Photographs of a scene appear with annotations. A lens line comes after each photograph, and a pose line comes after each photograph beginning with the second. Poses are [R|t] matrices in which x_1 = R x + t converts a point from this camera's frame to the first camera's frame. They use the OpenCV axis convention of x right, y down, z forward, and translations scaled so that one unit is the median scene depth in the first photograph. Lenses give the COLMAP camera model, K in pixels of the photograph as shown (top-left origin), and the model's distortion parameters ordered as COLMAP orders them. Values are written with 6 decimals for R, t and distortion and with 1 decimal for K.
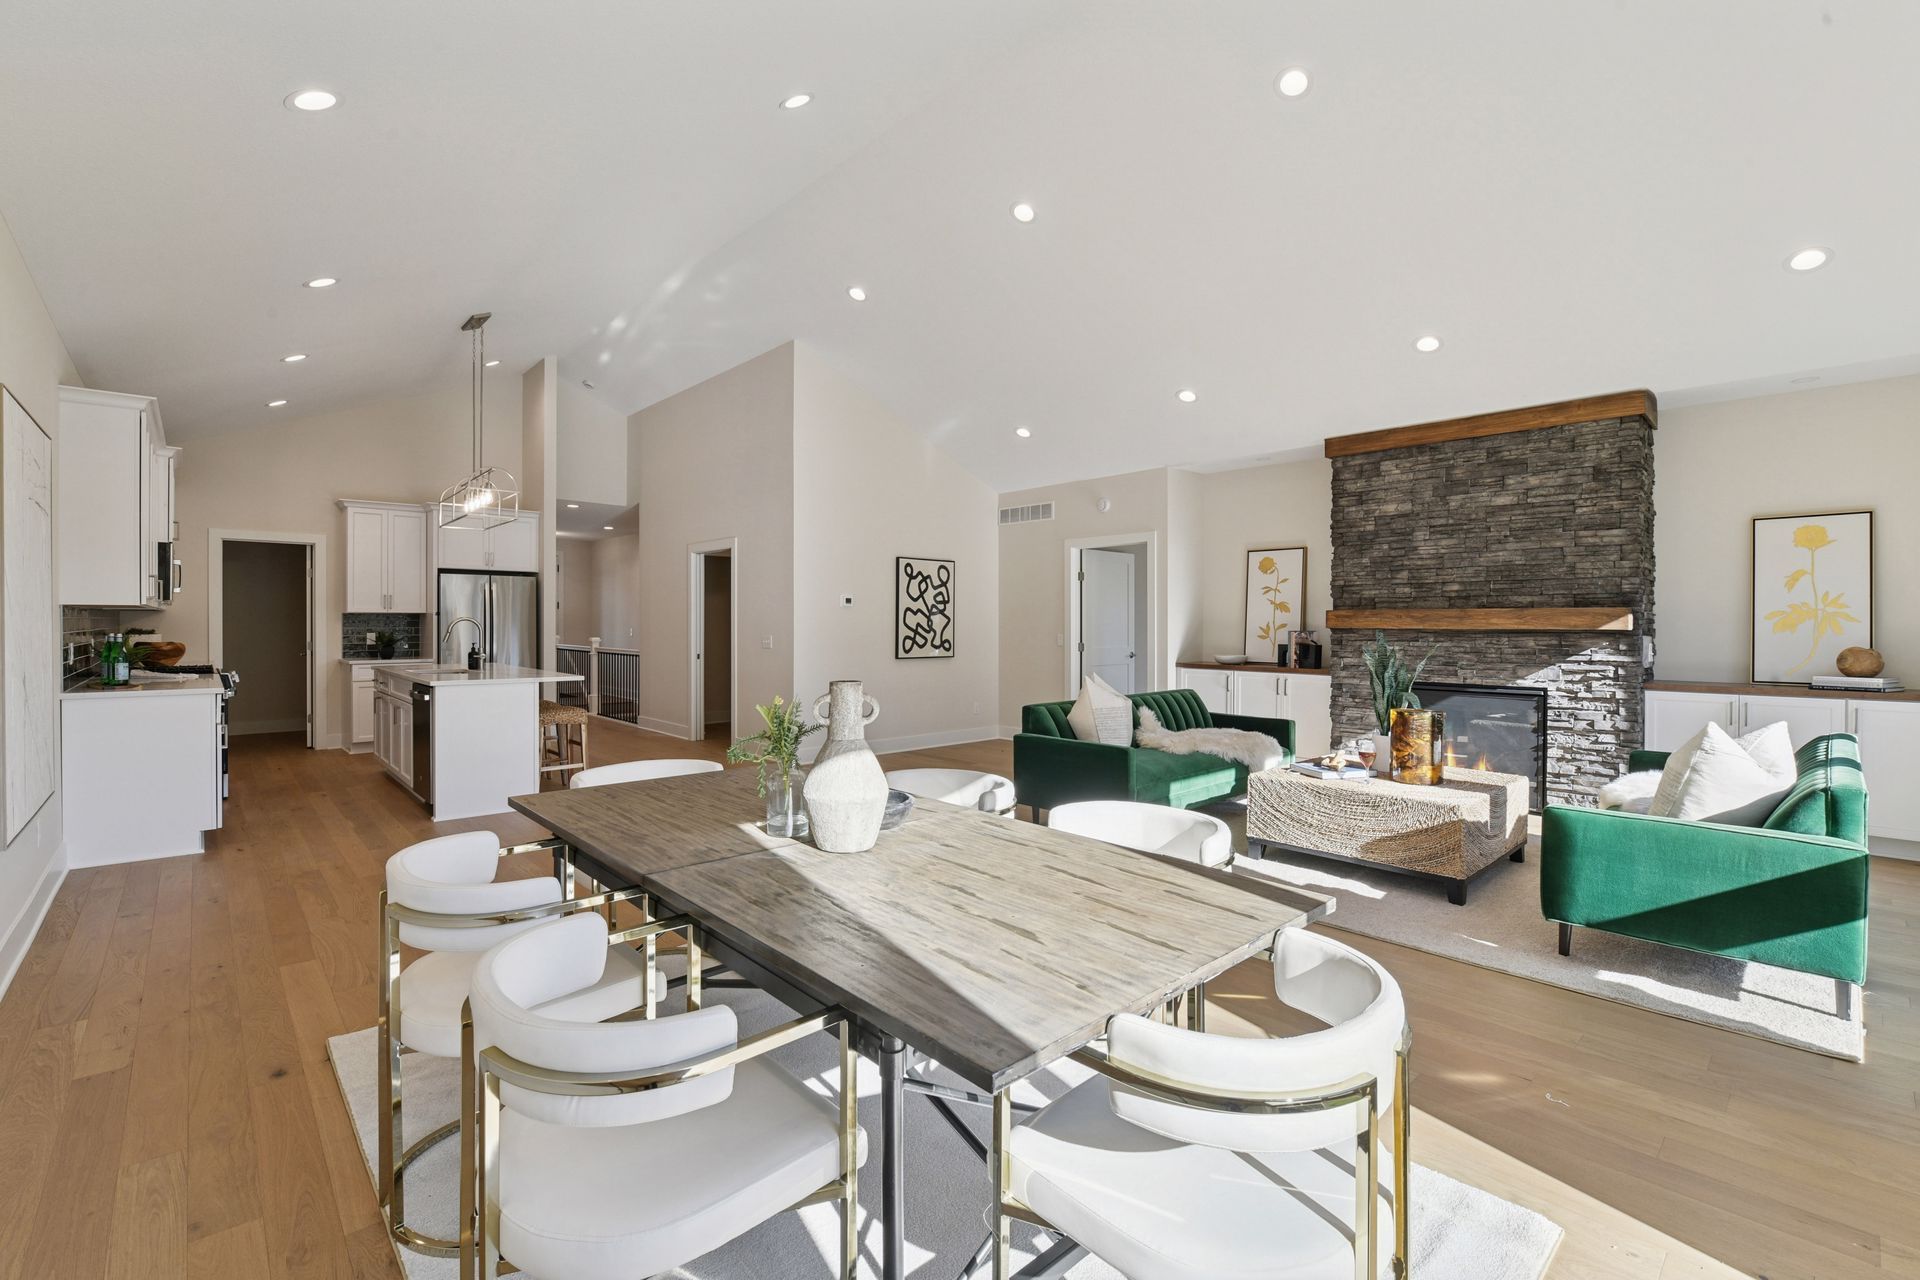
lens RADIAL K [[845.9, 0, 955.1], [0, 845.9, 628.1], [0, 0, 1]] dist [-0.004709, -0.000333]
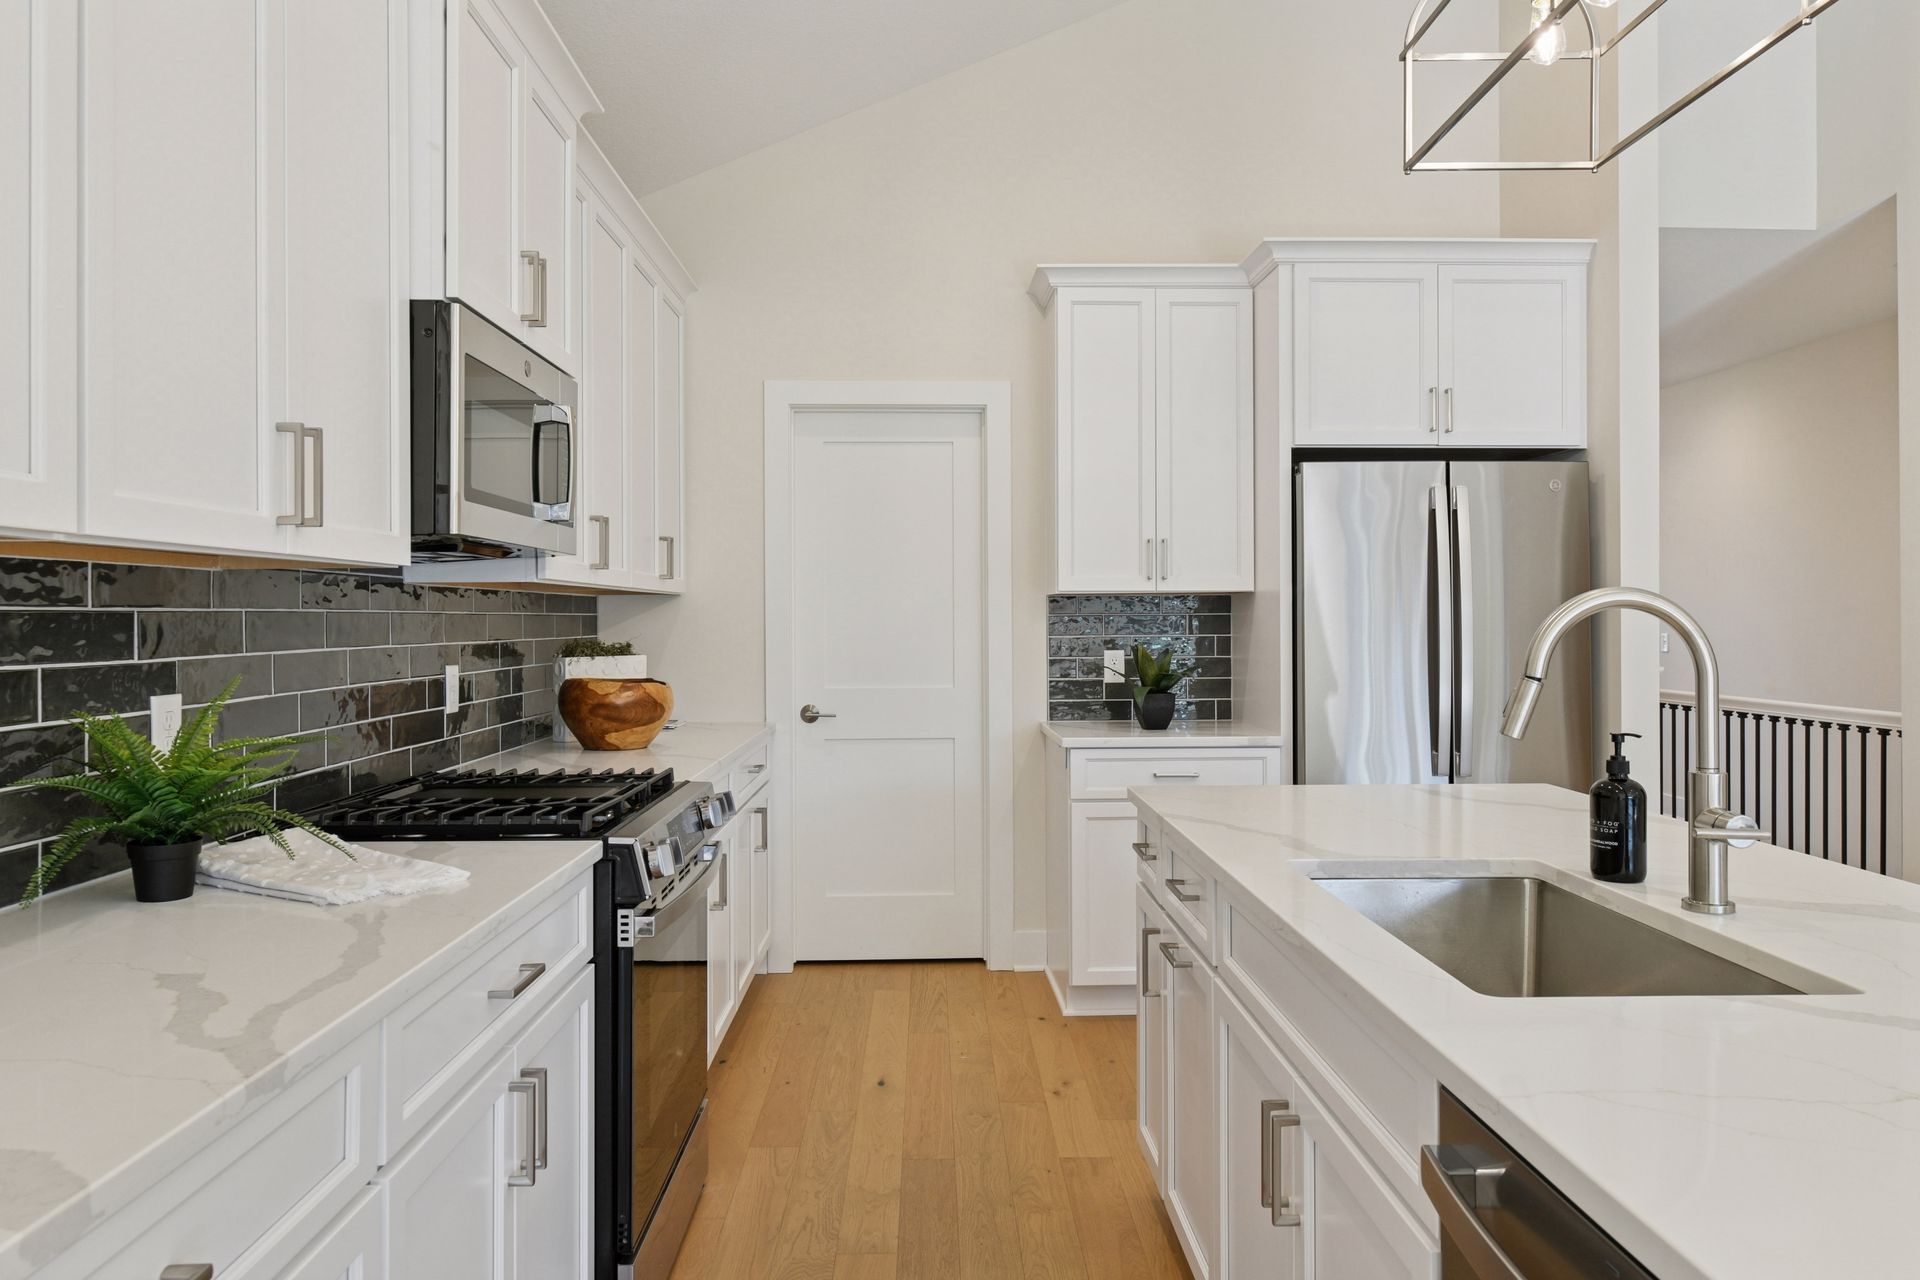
lens RADIAL K [[1291.6, 0, 955.8], [0, 1291.6, 628.8], [0, 0, 1]] dist [-0.035657, -0.000842]
pose [[0.758372, -0.000492, -0.651822, -0.397801], [0.000678, 1.000000, 0.000034, -0.003468], [0.651822, -0.000468, 0.758372, 0.557883]]
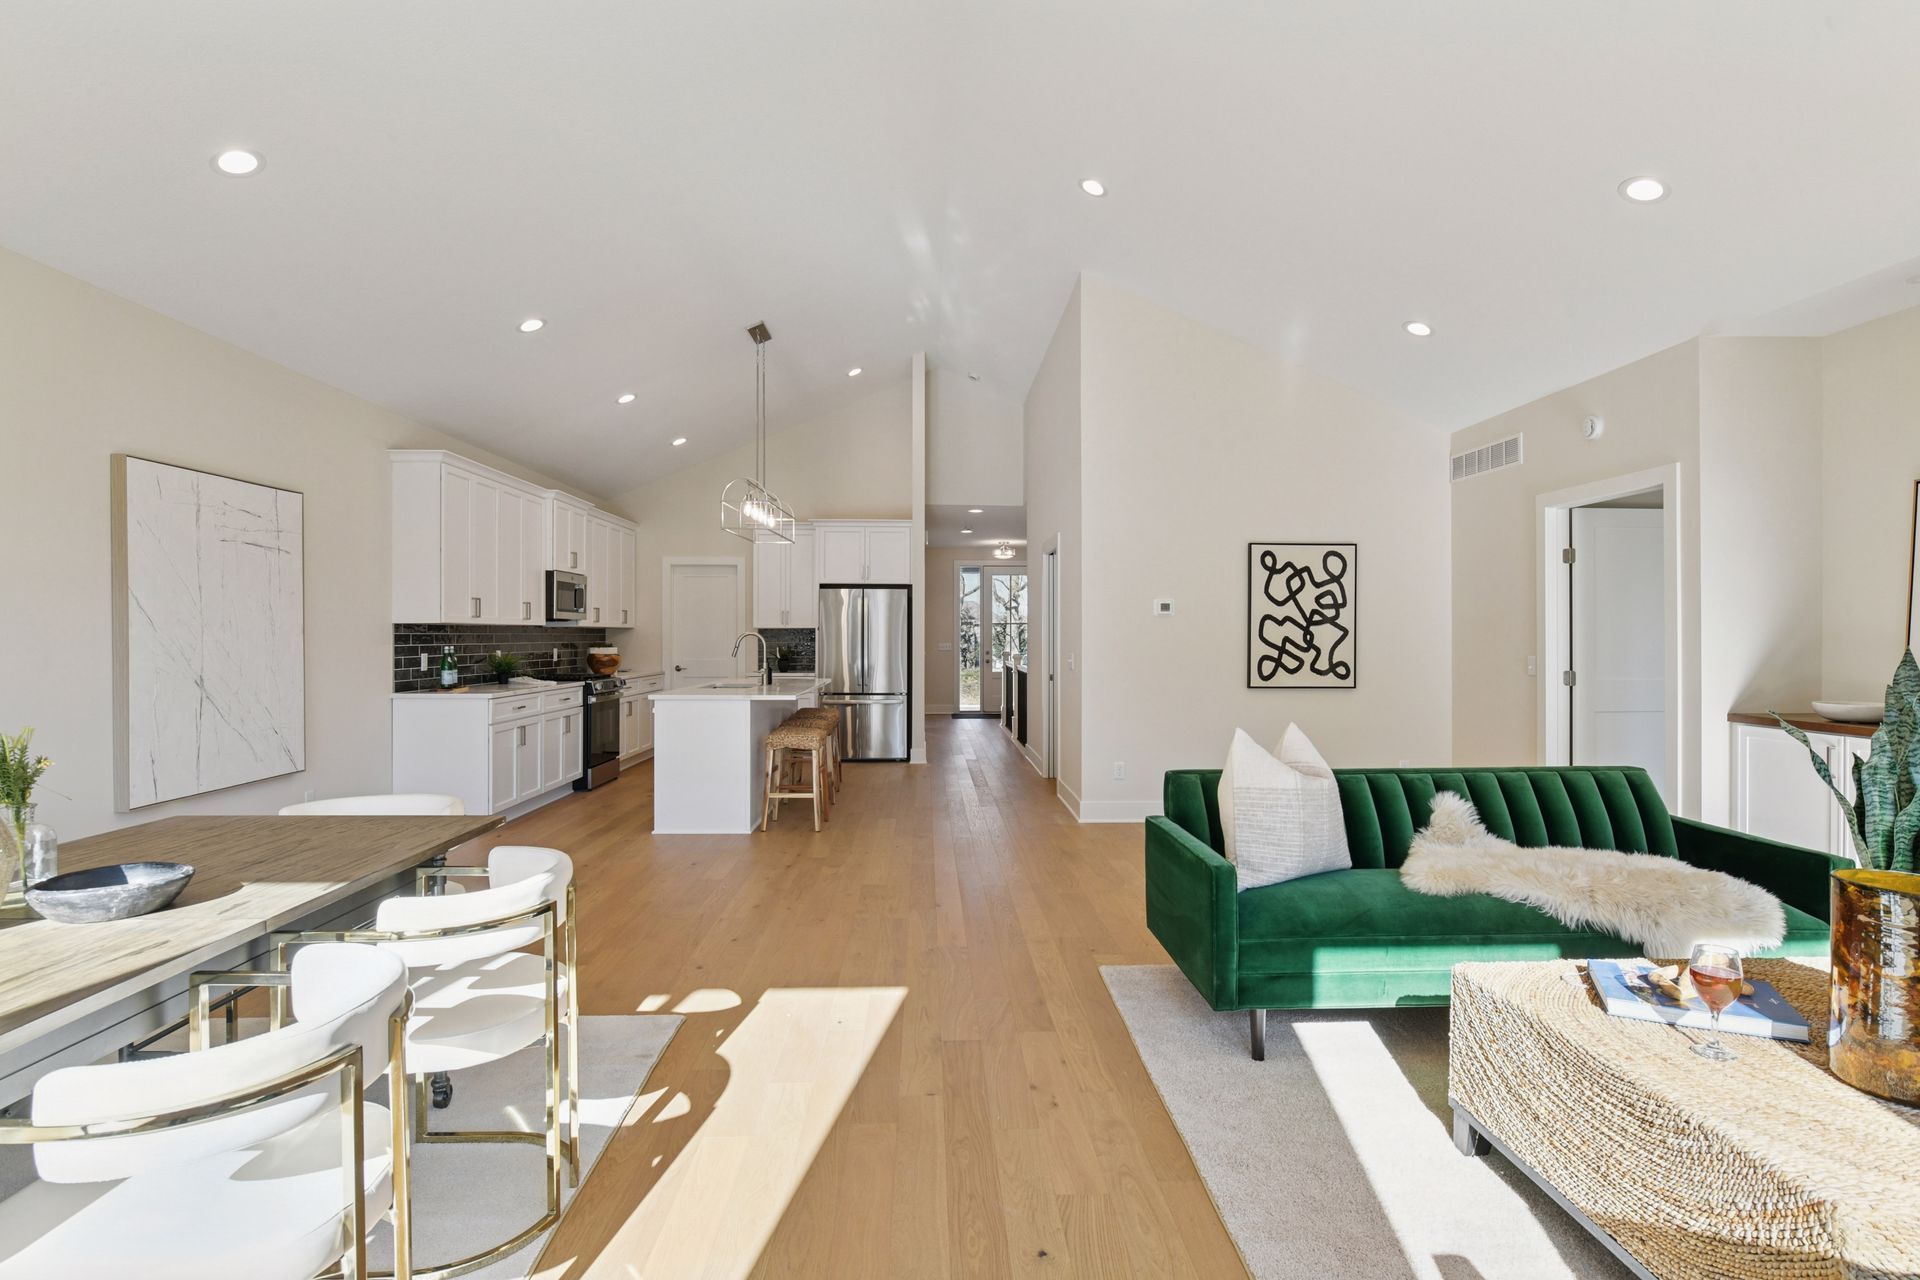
lens RADIAL K [[964.7, 0, 953.7], [0, 964.7, 644.2], [0, 0, 1]] dist [0.003588, -0.000599]
pose [[0.765405, 0.003189, -0.643541, 0.251880], [-0.003607, 0.999993, 0.000665, 0.000269], [0.643539, 0.001812, 0.765412, 0.222558]]
